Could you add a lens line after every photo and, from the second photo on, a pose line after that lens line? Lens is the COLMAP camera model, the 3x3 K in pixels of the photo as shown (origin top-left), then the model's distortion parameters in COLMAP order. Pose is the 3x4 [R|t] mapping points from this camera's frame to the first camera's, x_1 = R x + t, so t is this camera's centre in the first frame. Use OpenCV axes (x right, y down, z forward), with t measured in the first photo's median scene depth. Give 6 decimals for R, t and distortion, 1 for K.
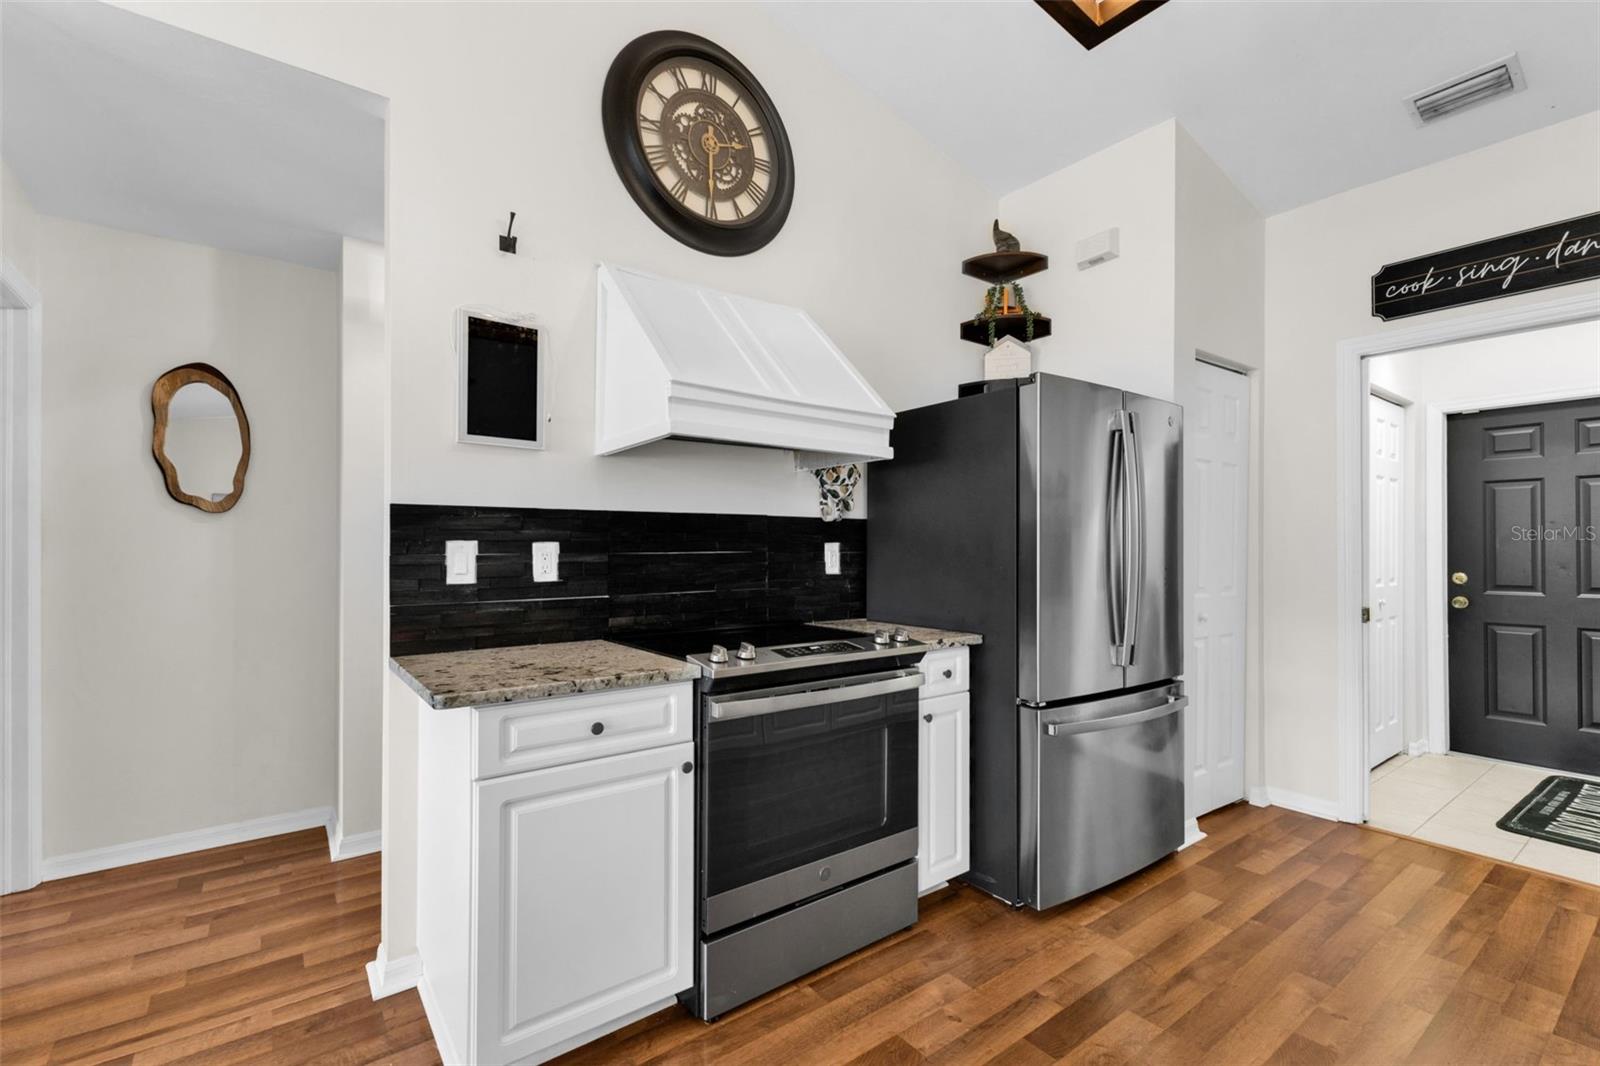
lens RADIAL K [[684.4, 0, 778.5], [0, 684.4, 539.5], [0, 0, 1]] dist [0.013144, -0.004886]
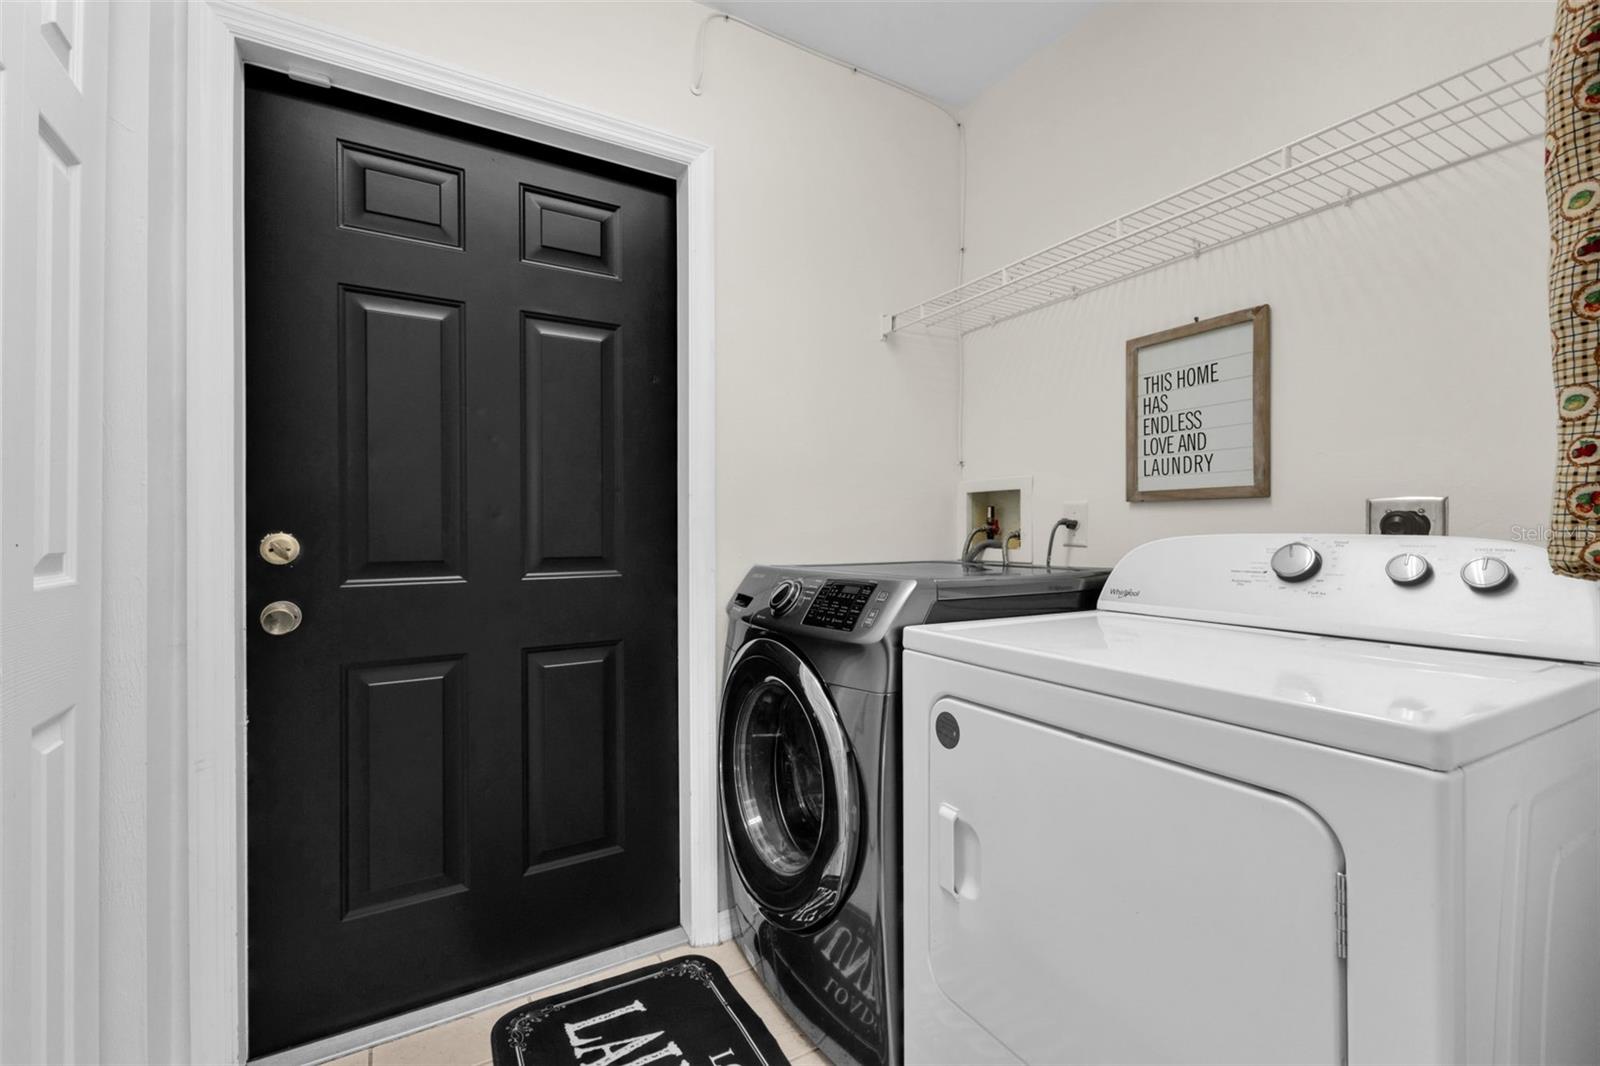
lens RADIAL K [[684.4, 0, 807.3], [0, 684.4, 528.6], [0, 0, 1]] dist [0.013144, -0.004886]
pose [[0.069739, -0.002695, 0.997562, 1.861996], [-0.009632, 0.999948, 0.003375, 0.119969], [-0.997519, -0.009844, 0.069710, 2.007227]]
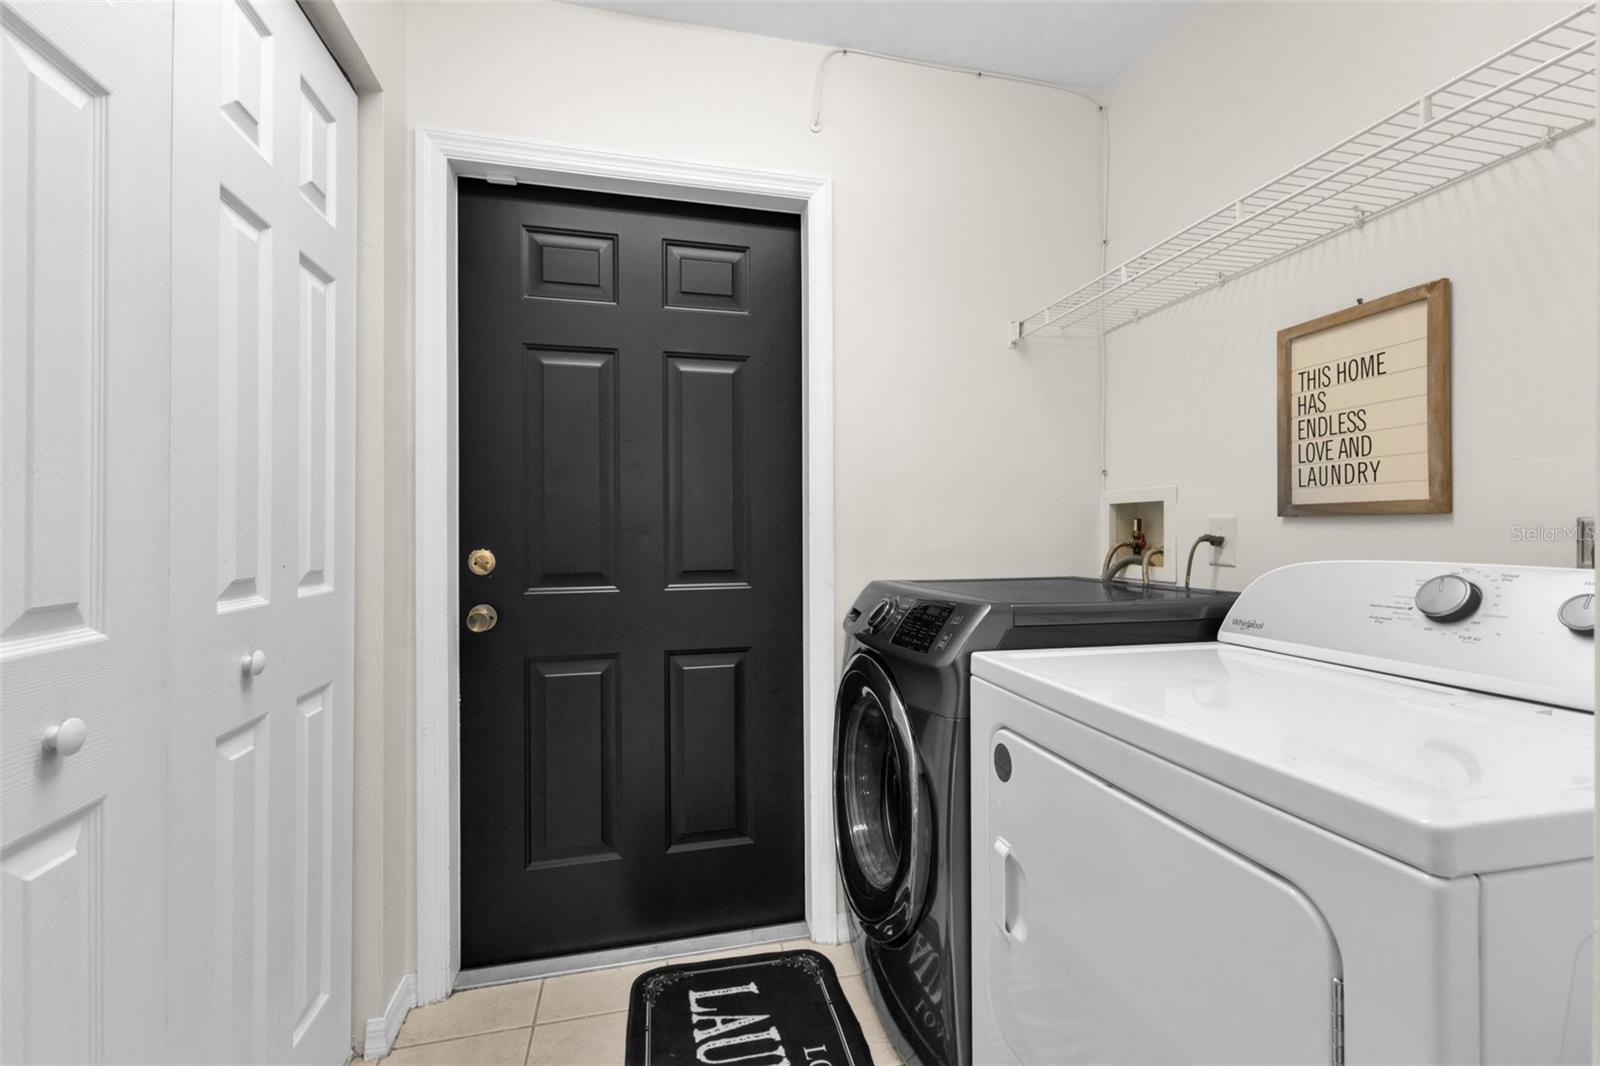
lens RADIAL K [[684.4, 0, 808.8], [0, 684.4, 529.0], [0, 0, 1]] dist [0.013144, -0.004886]
pose [[0.362751, -0.002520, 0.931883, 1.866167], [-0.003997, 0.999983, 0.004260, 0.092563], [-0.931878, -0.005270, 0.362735, 1.843214]]
